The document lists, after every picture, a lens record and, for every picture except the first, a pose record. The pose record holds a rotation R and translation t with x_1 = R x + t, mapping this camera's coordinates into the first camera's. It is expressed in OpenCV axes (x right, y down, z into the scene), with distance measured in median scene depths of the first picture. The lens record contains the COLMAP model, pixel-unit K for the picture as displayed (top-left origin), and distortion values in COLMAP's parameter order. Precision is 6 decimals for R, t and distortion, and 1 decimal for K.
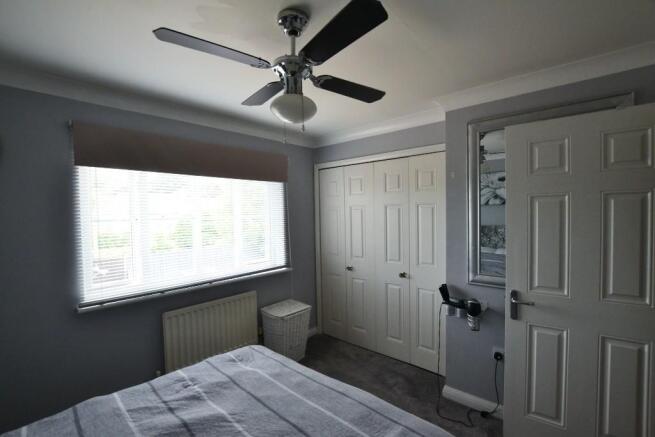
lens RADIAL K [[298.5, 0, 326.8], [0, 298.5, 218.9], [0, 0, 1]] dist [-0.025195, -0.000081]
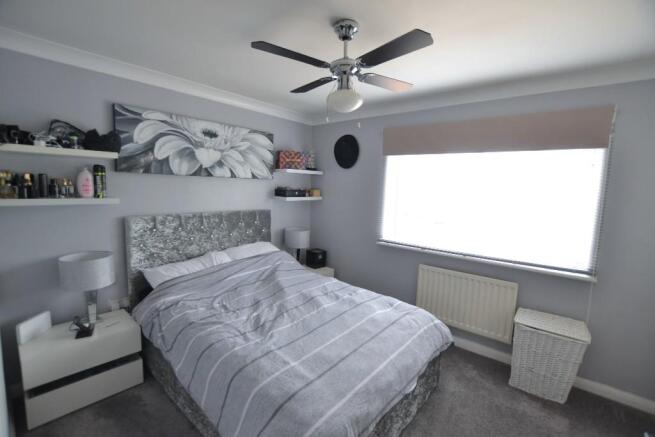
lens RADIAL K [[298.5, 0, 326.8], [0, 298.5, 218.9], [0, 0, 1]] dist [-0.025195, -0.000081]
pose [[0.008872, 0.128833, -0.991627, 1.061460], [-0.052323, 0.990367, 0.128202, -0.038787], [0.998591, 0.050748, 0.015527, 0.818041]]
